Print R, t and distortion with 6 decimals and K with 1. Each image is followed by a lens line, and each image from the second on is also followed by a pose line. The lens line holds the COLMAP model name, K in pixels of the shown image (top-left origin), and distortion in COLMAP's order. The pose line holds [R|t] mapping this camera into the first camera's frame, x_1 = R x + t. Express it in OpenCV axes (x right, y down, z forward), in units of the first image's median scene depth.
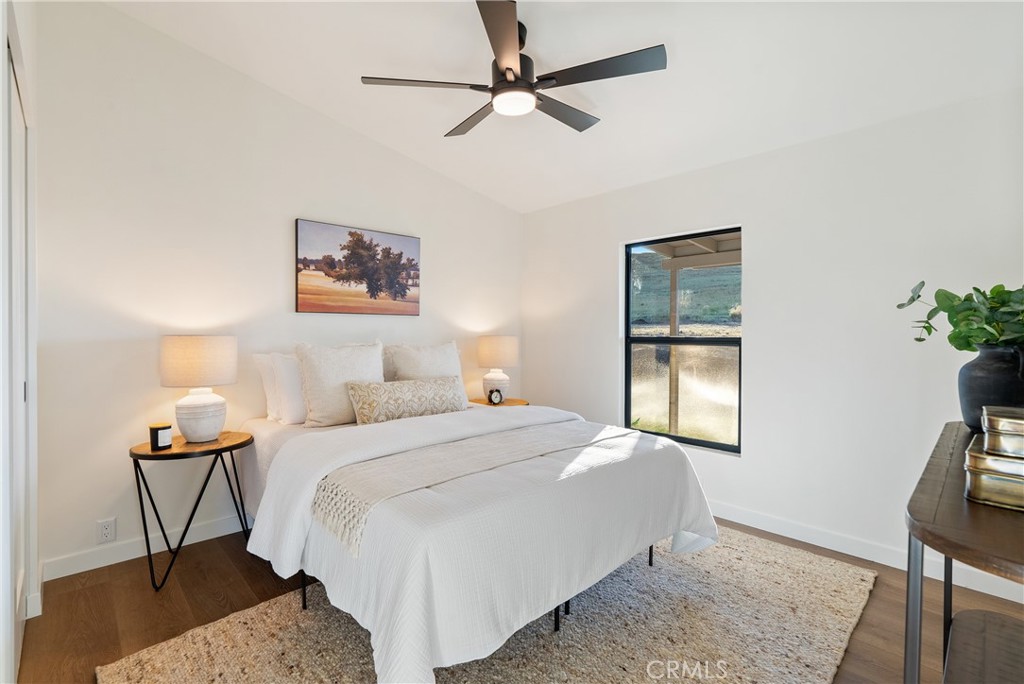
lens RADIAL K [[466.6, 0, 507.5], [0, 466.6, 344.7], [0, 0, 1]] dist [-0.003119, 0.000016]
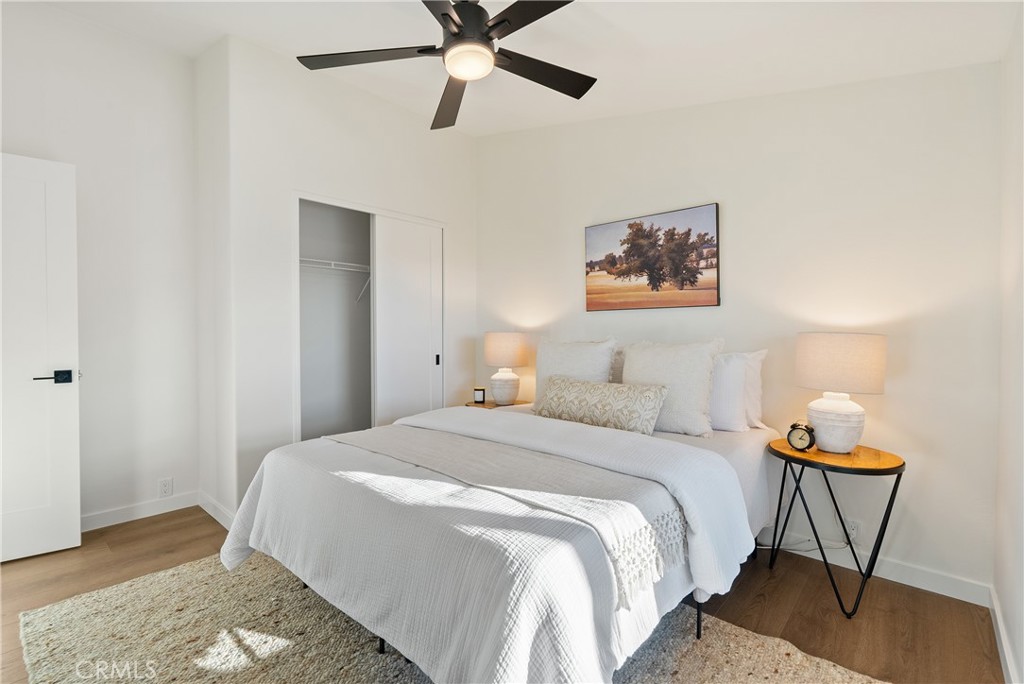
lens RADIAL K [[466.6, 0, 507.9], [0, 466.6, 334.1], [0, 0, 1]] dist [-0.003119, 0.000016]
pose [[0.080407, -0.002948, -0.996758, 0.571396], [-0.027898, 0.999597, -0.005207, -0.004325], [0.996372, 0.028227, 0.080292, 0.653664]]
